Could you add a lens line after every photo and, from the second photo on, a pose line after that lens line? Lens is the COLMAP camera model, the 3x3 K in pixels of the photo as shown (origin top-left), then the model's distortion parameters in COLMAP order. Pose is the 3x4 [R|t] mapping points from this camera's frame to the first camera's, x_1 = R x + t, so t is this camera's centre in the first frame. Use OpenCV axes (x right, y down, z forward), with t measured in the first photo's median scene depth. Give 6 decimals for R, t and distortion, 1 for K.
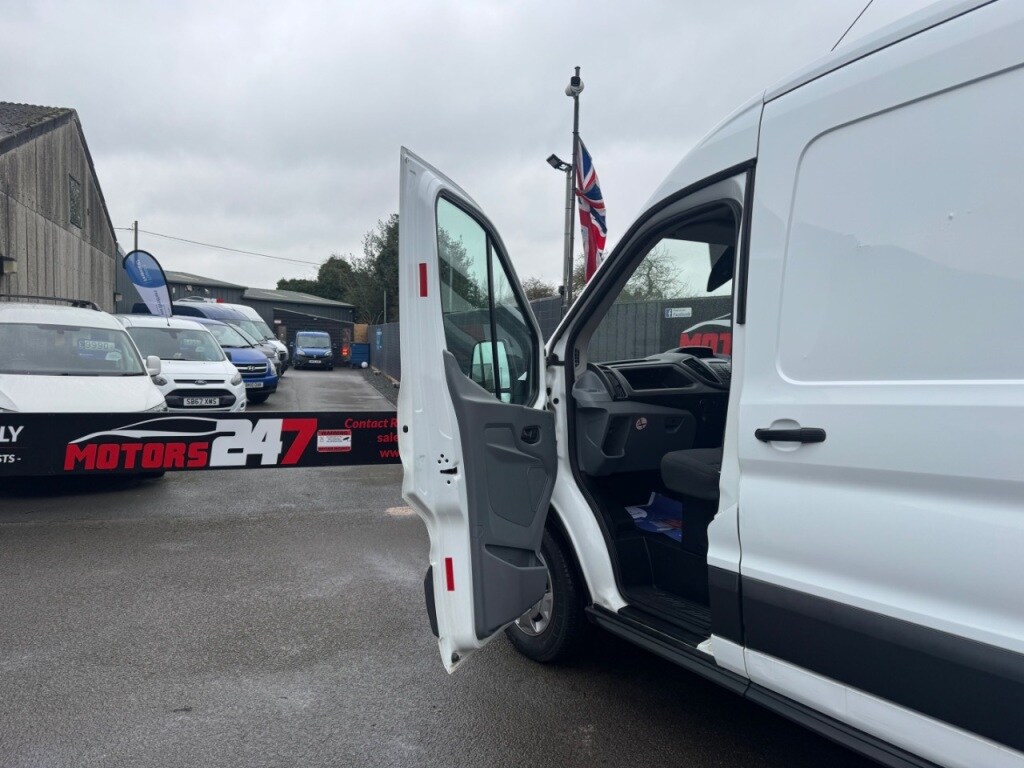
lens RADIAL K [[720.0, 0, 512.1], [0, 720.0, 387.2], [0, 0, 1]] dist [0.052144, -0.059785]
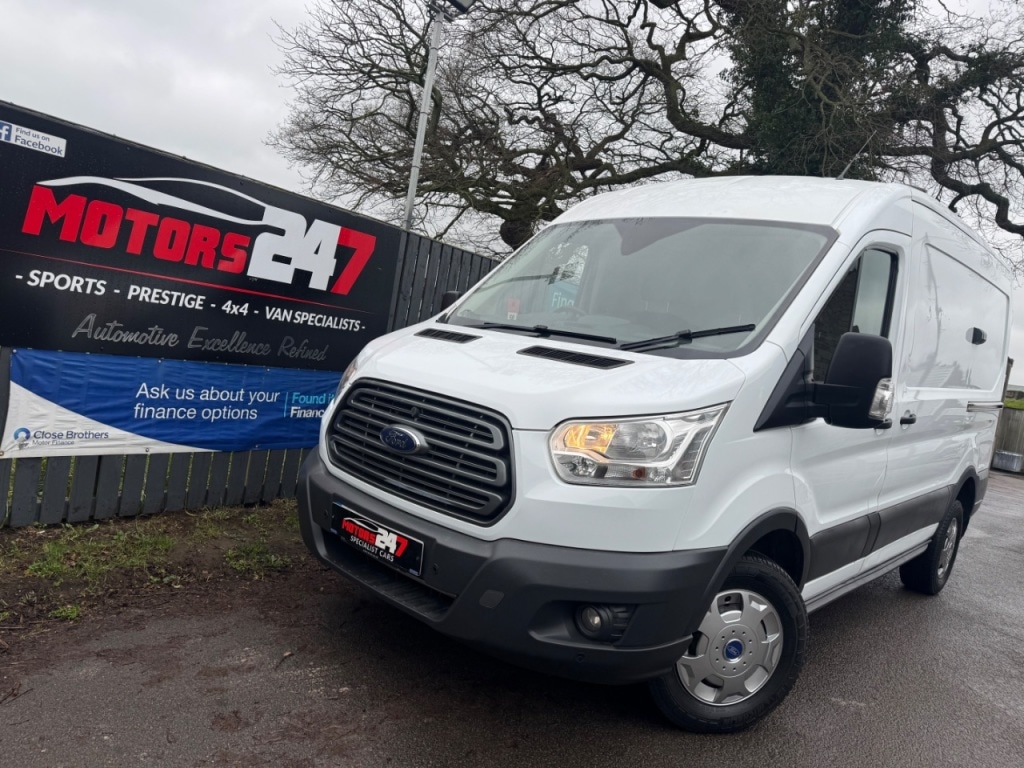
lens RADIAL K [[720.0, 0, 510.3], [0, 720.0, 380.7], [0, 0, 1]] dist [0.052144, -0.059785]
pose [[-0.259337, -0.119230, 0.958399, -0.197298], [-0.116678, 0.988950, 0.091458, -0.013977], [-0.958713, -0.088106, -0.270383, 0.467835]]
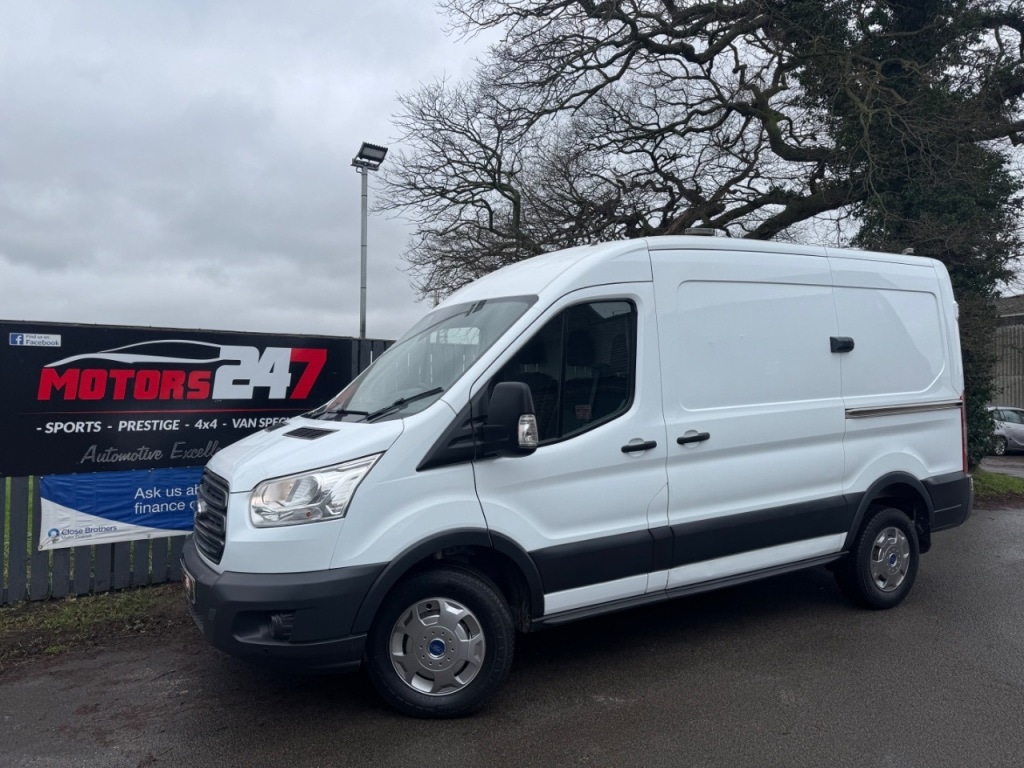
lens RADIAL K [[720.0, 0, 507.5], [0, 720.0, 374.0], [0, 0, 1]] dist [0.052144, -0.059785]
pose [[0.035928, -0.000819, 0.999354, -0.296284], [0.049720, 0.998763, -0.000969, -0.024248], [-0.998117, 0.049723, 0.035924, 0.278652]]
